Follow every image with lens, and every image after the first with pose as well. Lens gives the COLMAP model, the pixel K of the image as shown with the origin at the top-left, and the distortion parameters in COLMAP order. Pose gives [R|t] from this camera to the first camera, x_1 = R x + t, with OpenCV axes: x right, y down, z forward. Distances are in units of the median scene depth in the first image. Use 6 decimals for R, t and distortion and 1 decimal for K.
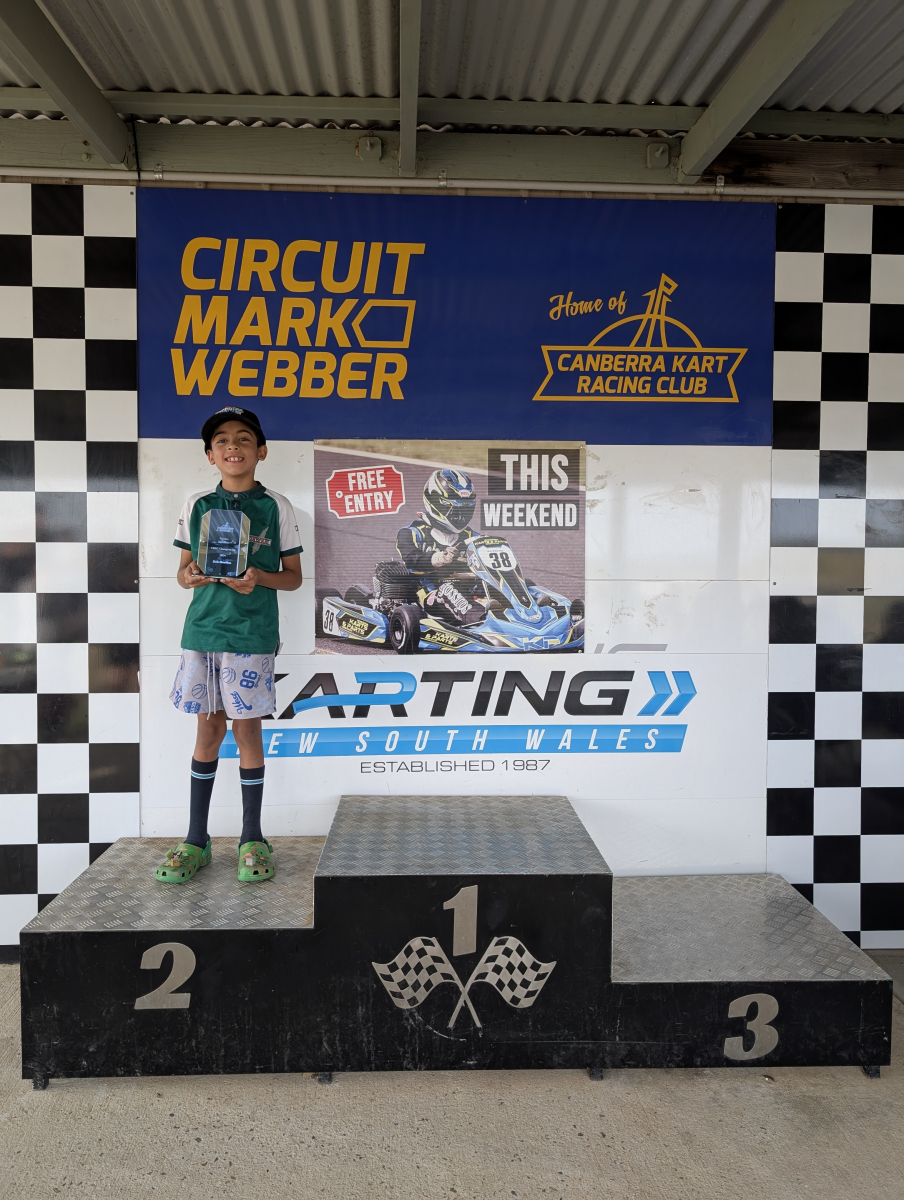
lens RADIAL K [[832.9, 0, 447.6], [0, 832.9, 599.6], [0, 0, 1]] dist [0.010029, -0.006693]
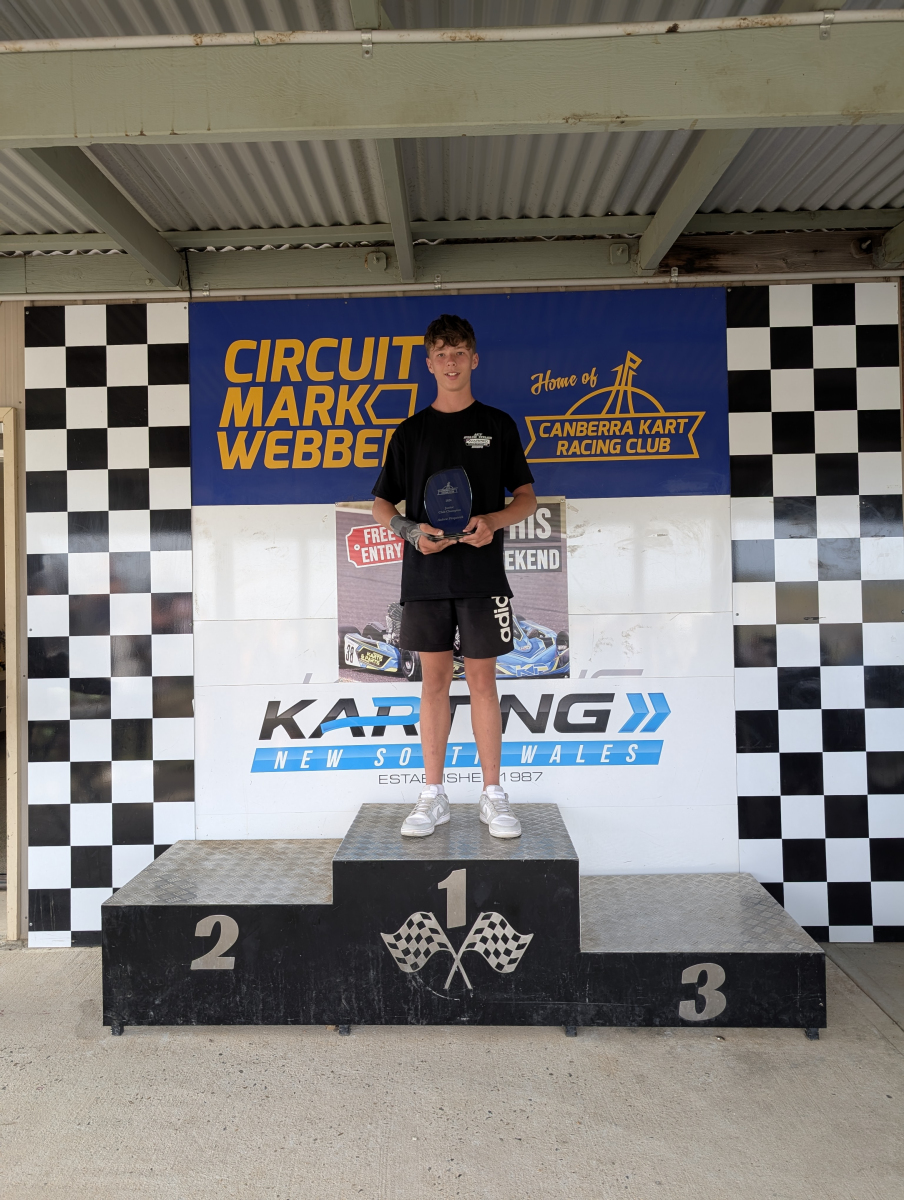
lens RADIAL K [[832.9, 0, 433.8], [0, 832.9, 604.0], [0, 0, 1]] dist [0.010029, -0.006693]
pose [[0.996732, -0.022509, -0.077585, 0.070279], [0.019222, 0.998897, -0.042849, 0.007334], [0.078464, 0.041218, 0.996065, -0.171615]]
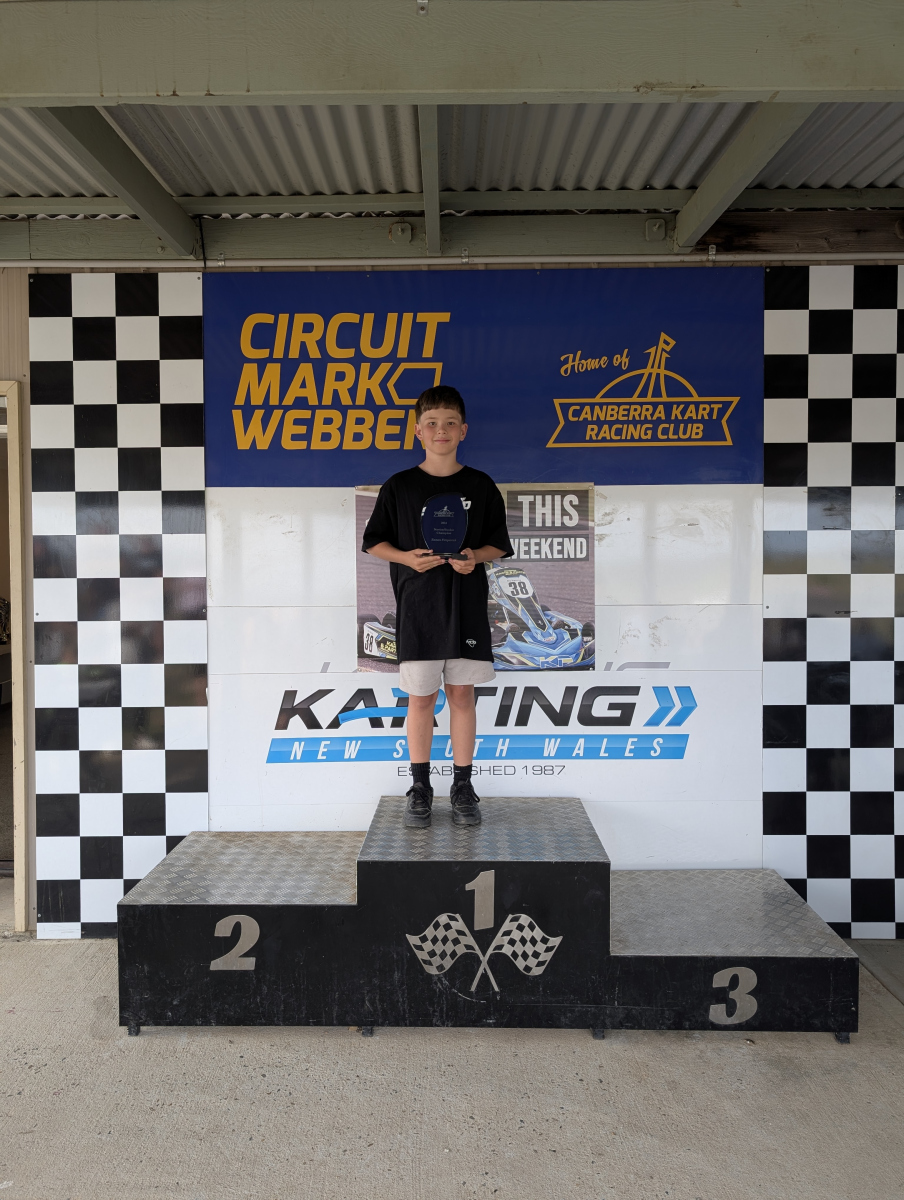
lens RADIAL K [[832.9, 0, 441.5], [0, 832.9, 605.6], [0, 0, 1]] dist [0.010029, -0.006693]
pose [[0.998088, -0.008306, -0.061248, 0.027836], [0.007993, 0.999954, -0.005359, -0.019542], [0.061290, 0.004859, 0.998108, -0.139490]]
